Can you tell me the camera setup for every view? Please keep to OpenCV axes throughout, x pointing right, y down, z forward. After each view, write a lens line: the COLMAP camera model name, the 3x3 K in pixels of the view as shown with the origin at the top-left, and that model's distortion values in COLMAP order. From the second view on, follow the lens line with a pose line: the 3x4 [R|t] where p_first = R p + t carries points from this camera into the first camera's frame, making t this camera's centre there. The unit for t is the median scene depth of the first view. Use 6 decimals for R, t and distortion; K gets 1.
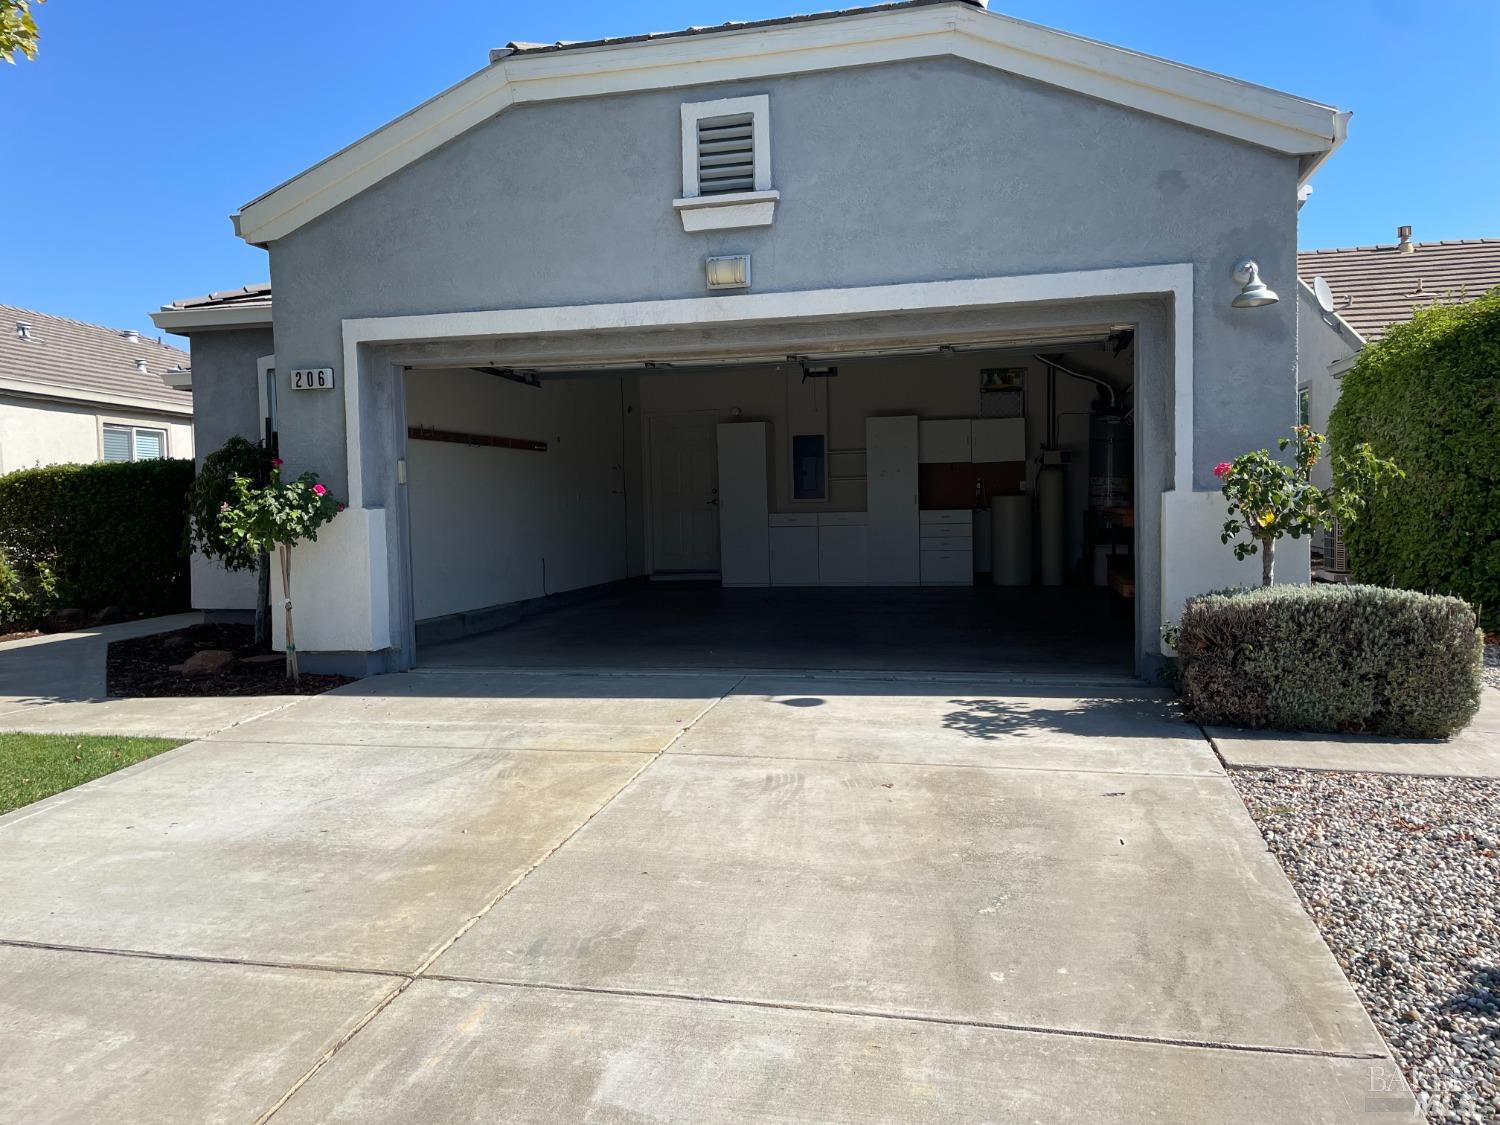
lens RADIAL K [[1141.0, 0, 750.8], [0, 1141.0, 556.3], [0, 0, 1]] dist [0.094922, -0.128549]
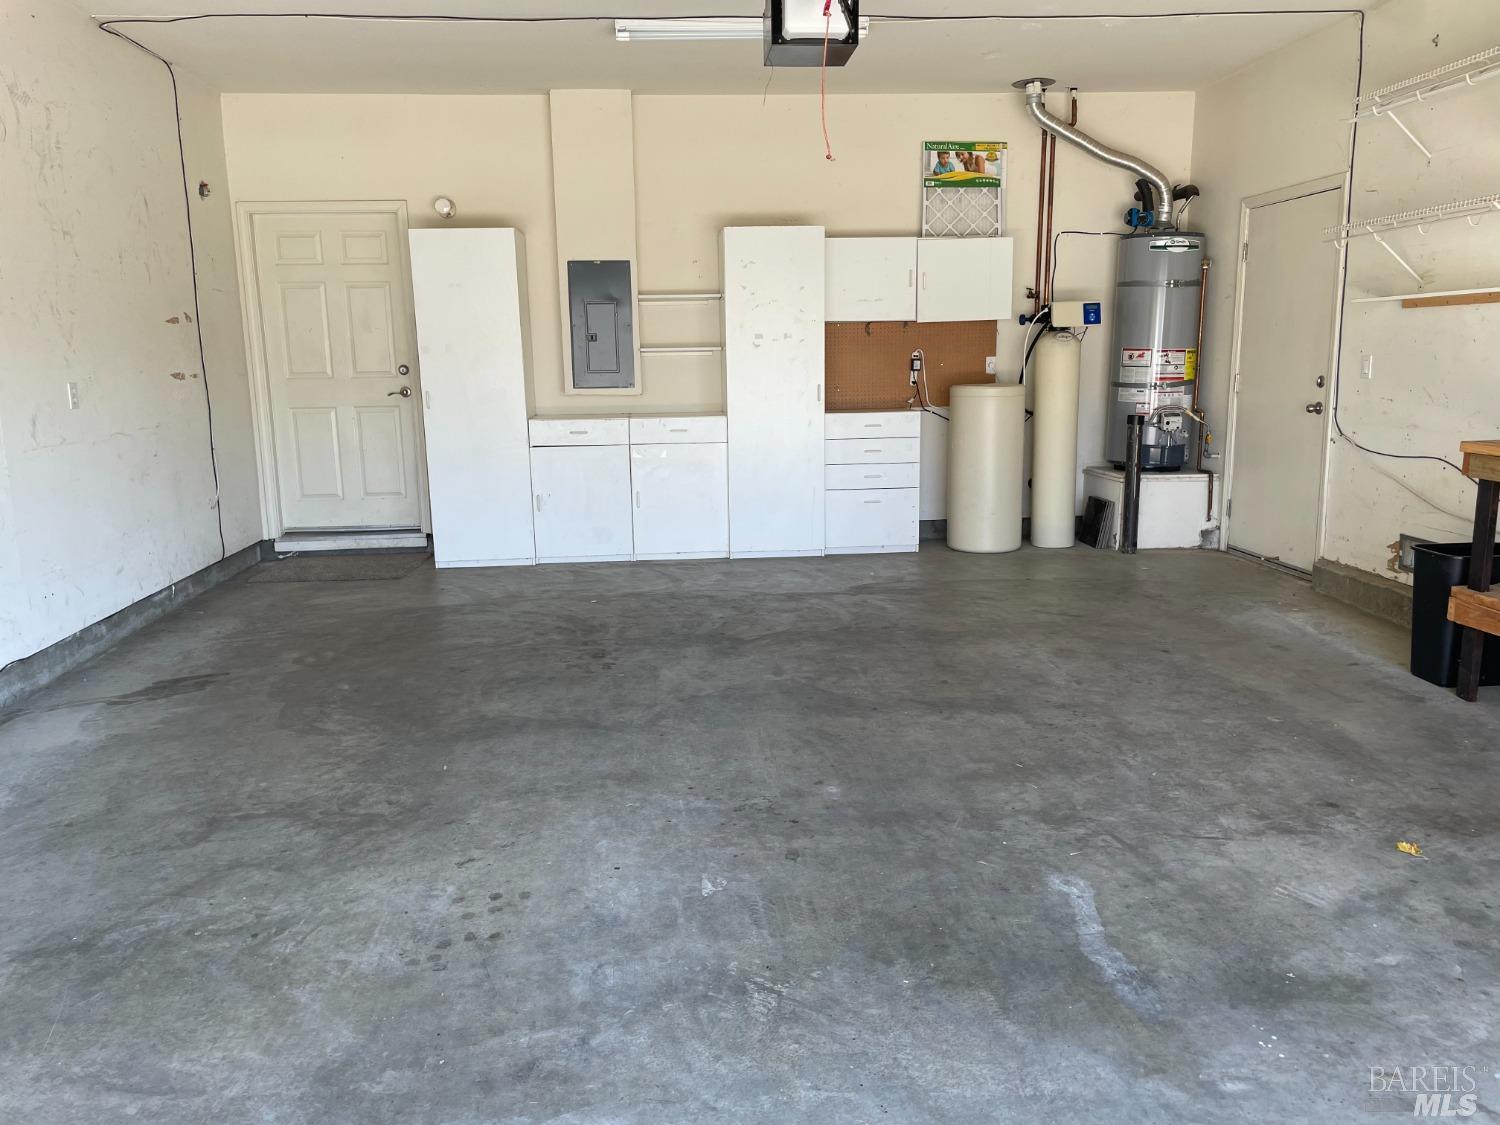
lens RADIAL K [[1141.0, 0, 750.8], [0, 1141.0, 556.3], [0, 0, 1]] dist [0.094922, -0.128549]
pose [[0.948626, -0.050843, 0.312289, -0.053299], [0.009272, 0.991048, 0.133182, -0.045058], [-0.316265, -0.123445, 0.940605, 0.504409]]
